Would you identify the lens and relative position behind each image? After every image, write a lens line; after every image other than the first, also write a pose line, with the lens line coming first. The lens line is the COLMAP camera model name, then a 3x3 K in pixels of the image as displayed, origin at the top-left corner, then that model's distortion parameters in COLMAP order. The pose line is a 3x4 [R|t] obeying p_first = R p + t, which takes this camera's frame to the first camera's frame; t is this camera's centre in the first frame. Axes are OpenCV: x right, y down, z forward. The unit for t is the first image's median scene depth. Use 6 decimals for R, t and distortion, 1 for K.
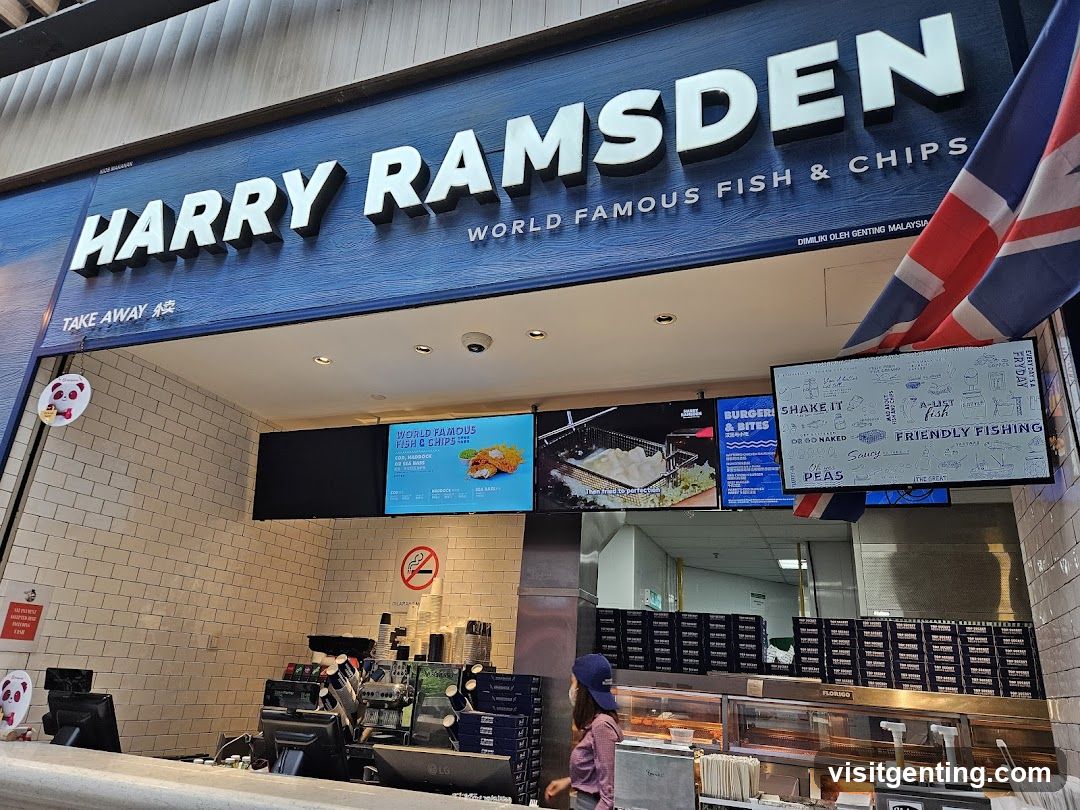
lens RADIAL K [[730.4, 0, 540.4], [0, 730.4, 399.1], [0, 0, 1]] dist [0.054122, 0.001825]
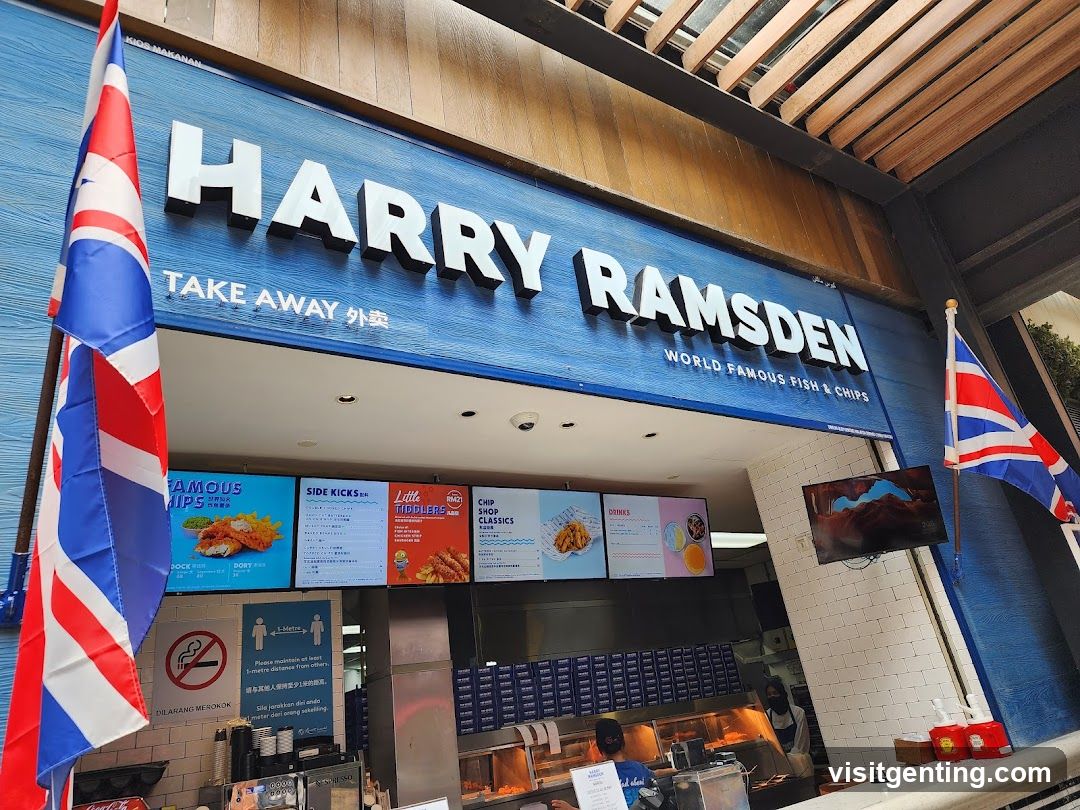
lens RADIAL K [[708.1, 0, 540.0], [0, 708.1, 405.0], [0, 0, 1]] dist [0.020226, 0.004407]
pose [[0.557257, 0.201033, 0.805636, -0.970177], [-0.124199, 0.979514, -0.158513, 0.061282], [-0.820999, -0.011727, 0.570810, 0.419090]]
